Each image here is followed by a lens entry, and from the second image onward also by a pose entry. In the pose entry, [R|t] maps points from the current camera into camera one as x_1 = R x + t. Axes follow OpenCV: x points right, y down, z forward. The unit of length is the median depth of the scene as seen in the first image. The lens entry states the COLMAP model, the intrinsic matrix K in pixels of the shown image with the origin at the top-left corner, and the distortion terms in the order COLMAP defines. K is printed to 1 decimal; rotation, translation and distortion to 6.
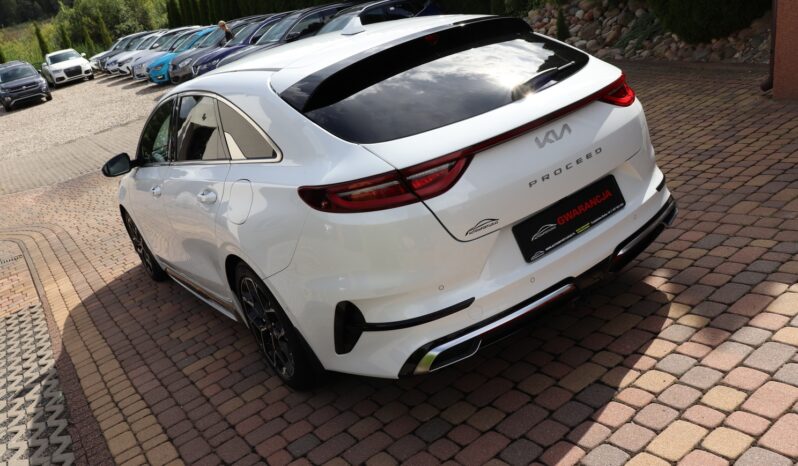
lens RADIAL K [[658.0, 0, 390.3], [0, 658.0, 227.9], [0, 0, 1]] dist [-0.187143, 0.163866]
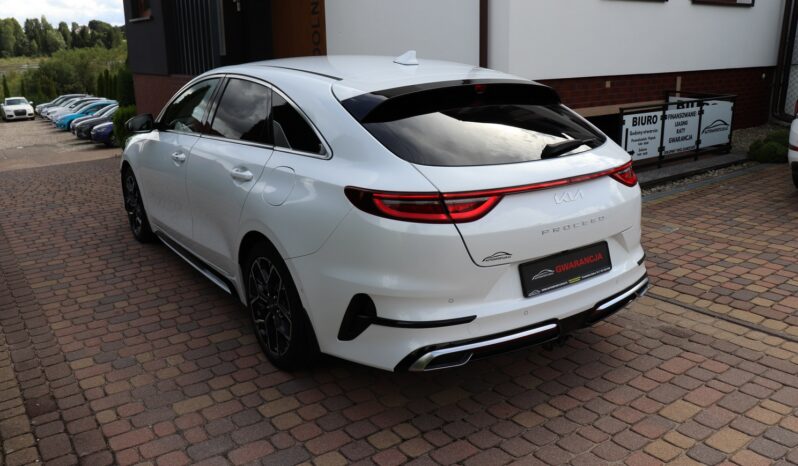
lens RADIAL K [[658.0, 0, 390.3], [0, 658.0, 227.9], [0, 0, 1]] dist [-0.187143, 0.163866]
pose [[0.968571, 0.237626, 0.073506, -0.132685], [-0.234187, 0.970776, -0.052441, 0.049685], [-0.083820, 0.033579, 0.995915, -0.131625]]
